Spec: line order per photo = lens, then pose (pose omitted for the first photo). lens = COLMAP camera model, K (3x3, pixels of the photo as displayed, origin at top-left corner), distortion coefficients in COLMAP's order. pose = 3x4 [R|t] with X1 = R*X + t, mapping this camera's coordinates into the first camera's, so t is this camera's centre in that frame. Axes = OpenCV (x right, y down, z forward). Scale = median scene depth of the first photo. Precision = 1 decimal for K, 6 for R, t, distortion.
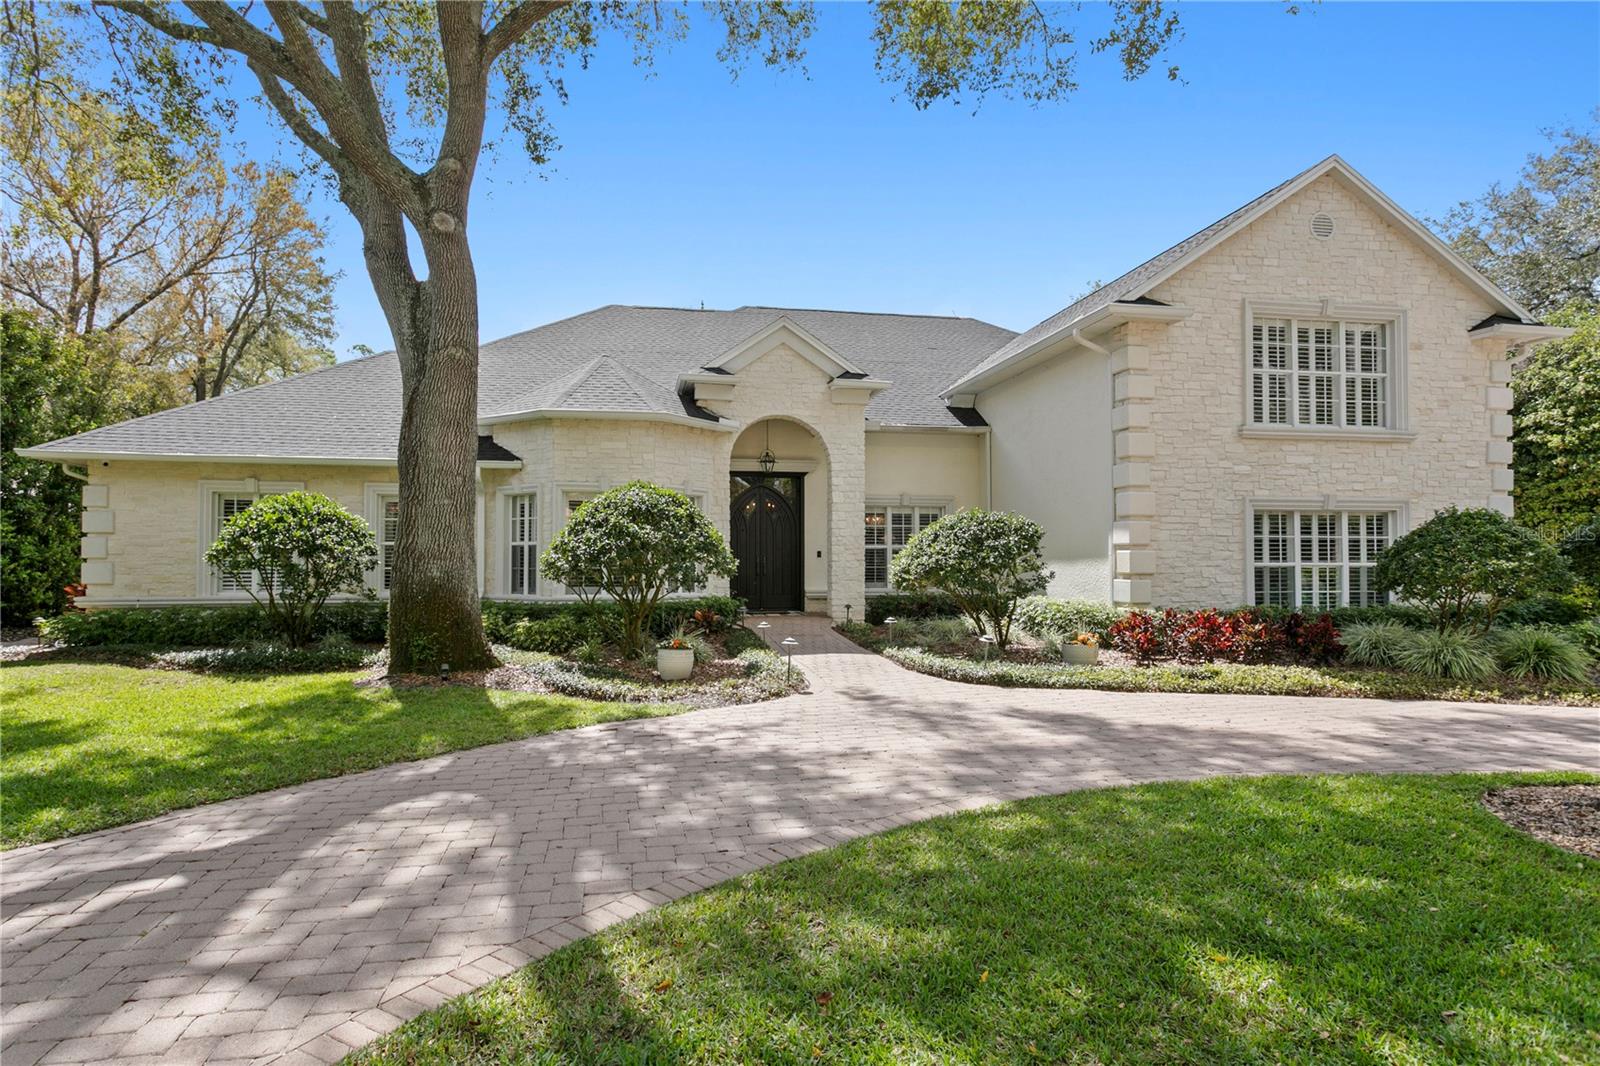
lens RADIAL K [[832.1, 0, 779.6], [0, 832.1, 525.4], [0, 0, 1]] dist [0.000274, 0.000476]
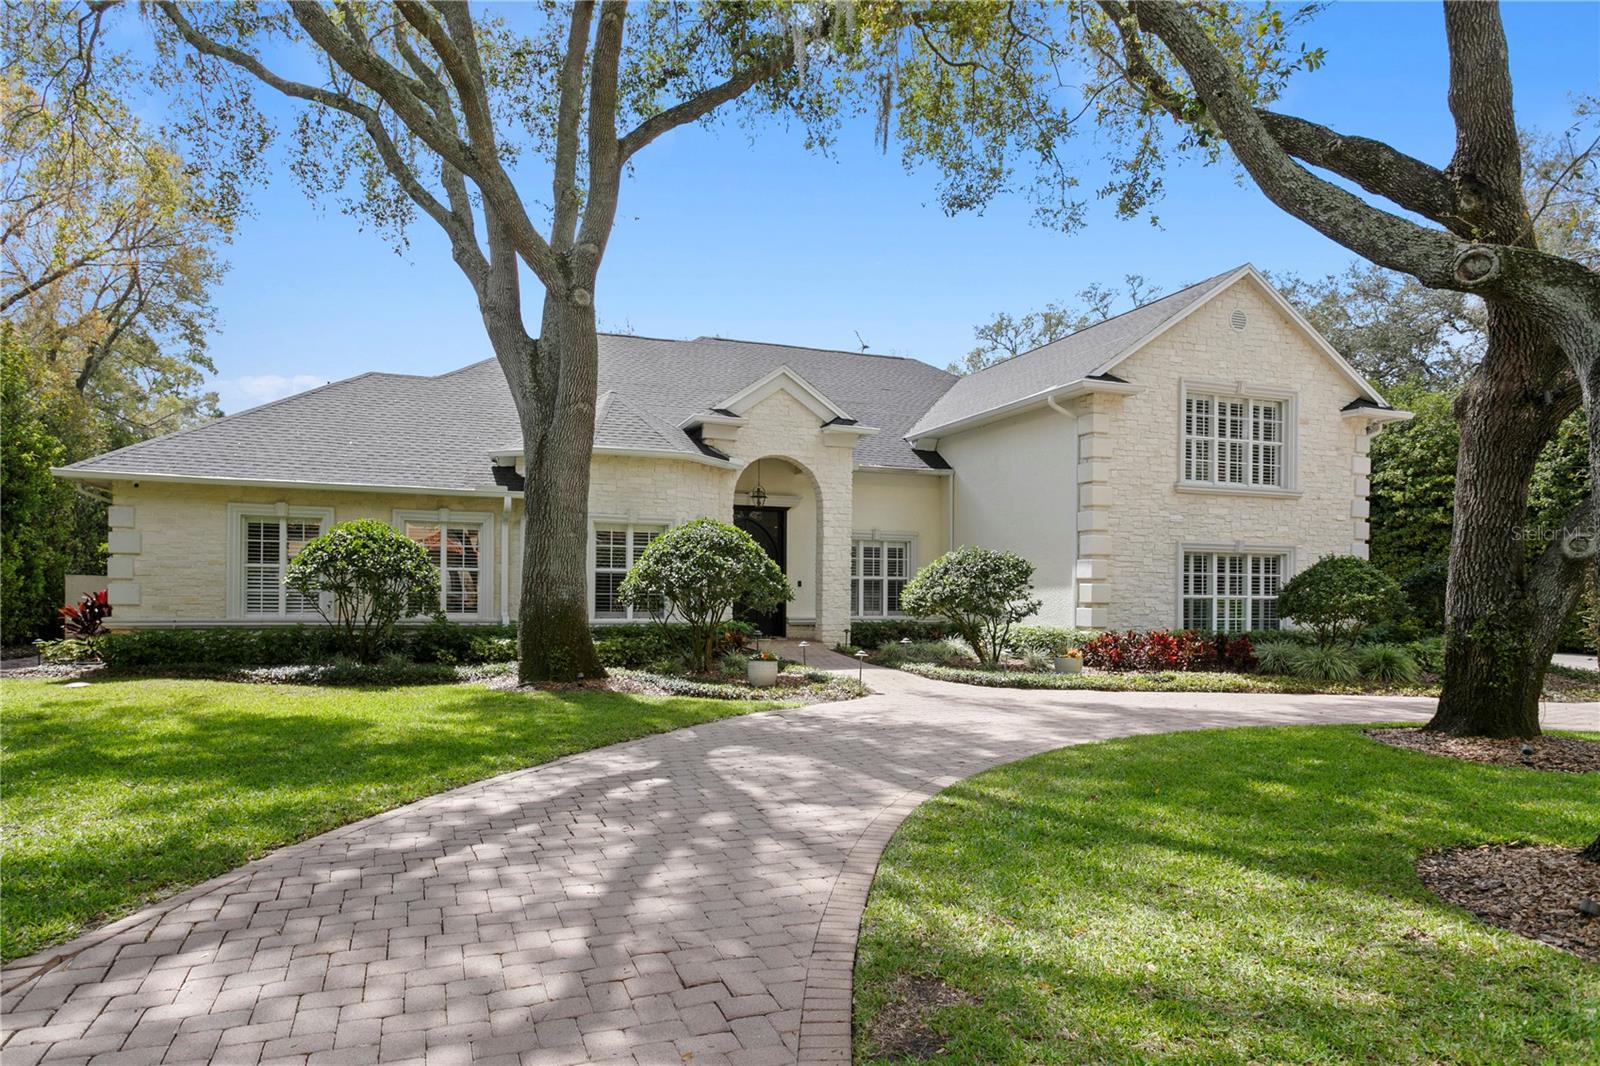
lens RADIAL K [[948.1, 0, 777.4], [0, 948.1, 565.9], [0, 0, 1]] dist [-0.009552, -0.000385]
pose [[0.984985, 0.015119, 0.171976, -0.254353], [-0.017797, 0.999743, 0.014042, -0.006550], [-0.171719, -0.016892, 0.985001, -0.263289]]
